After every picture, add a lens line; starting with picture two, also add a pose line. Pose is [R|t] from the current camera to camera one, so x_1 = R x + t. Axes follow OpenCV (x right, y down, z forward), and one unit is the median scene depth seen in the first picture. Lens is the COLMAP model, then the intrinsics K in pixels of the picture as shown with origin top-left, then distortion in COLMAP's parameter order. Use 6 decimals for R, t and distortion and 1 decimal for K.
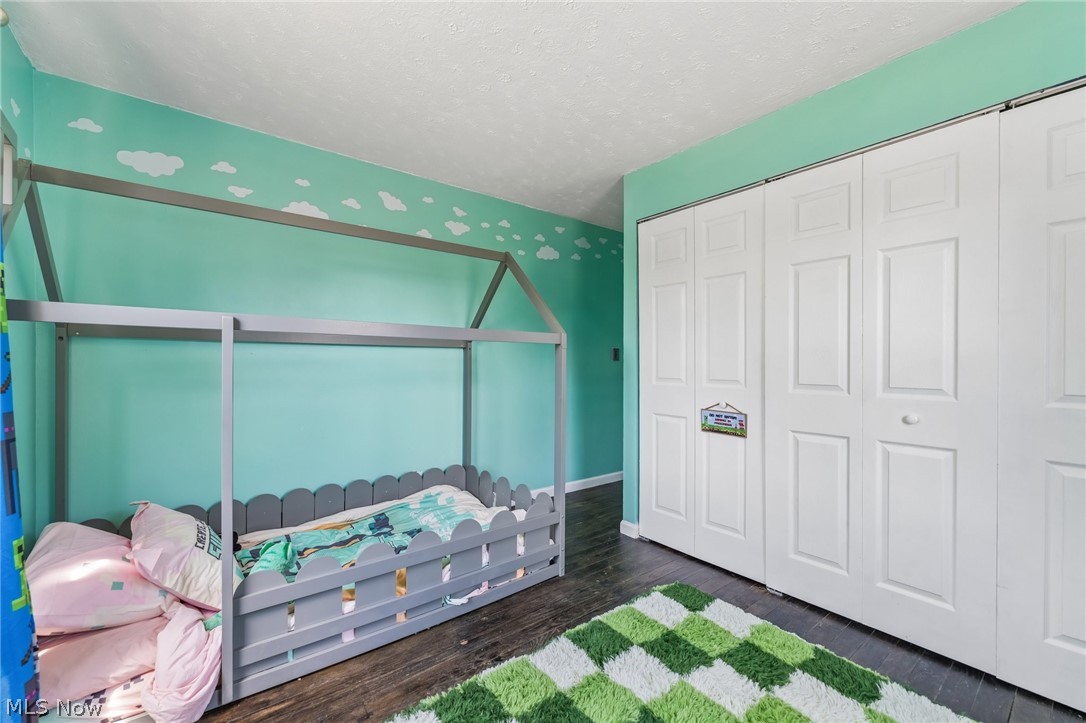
lens RADIAL K [[433.7, 0, 544.9], [0, 433.7, 361.5], [0, 0, 1]] dist [-0.003041, 0.000369]
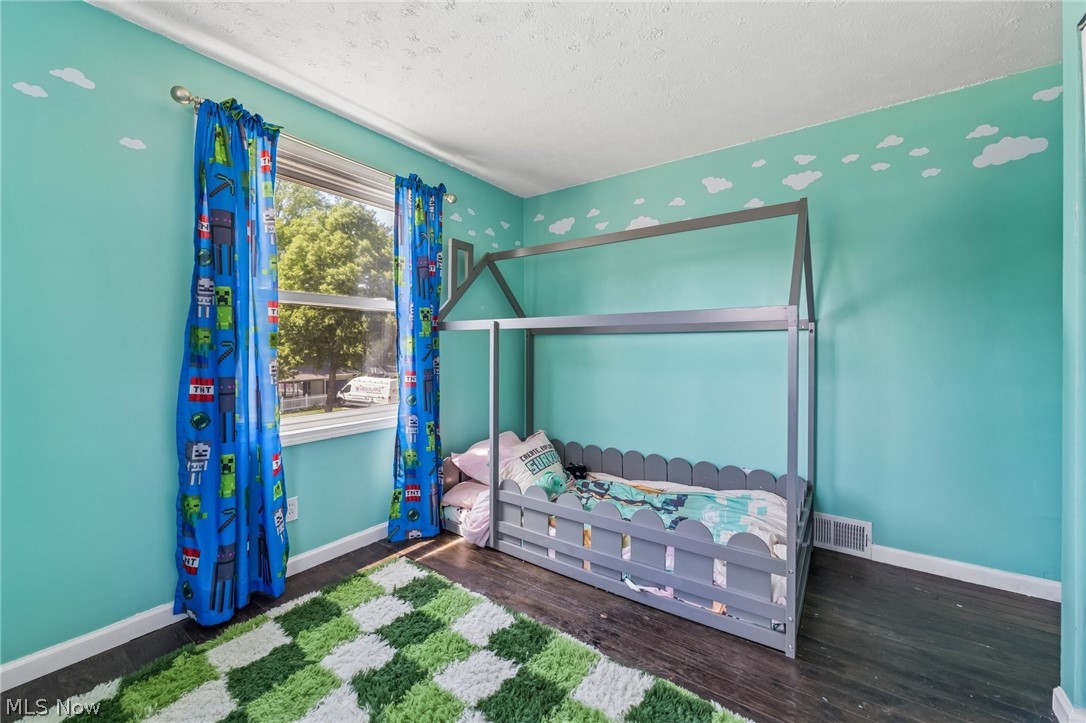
lens RADIAL K [[433.7, 0, 544.9], [0, 433.7, 361.5], [0, 0, 1]] dist [-0.003041, 0.000369]
pose [[0.282575, 0.027495, -0.958851, 0.575770], [0.005601, 0.999525, 0.030312, -0.003777], [0.959229, -0.013936, 0.282287, 0.426745]]
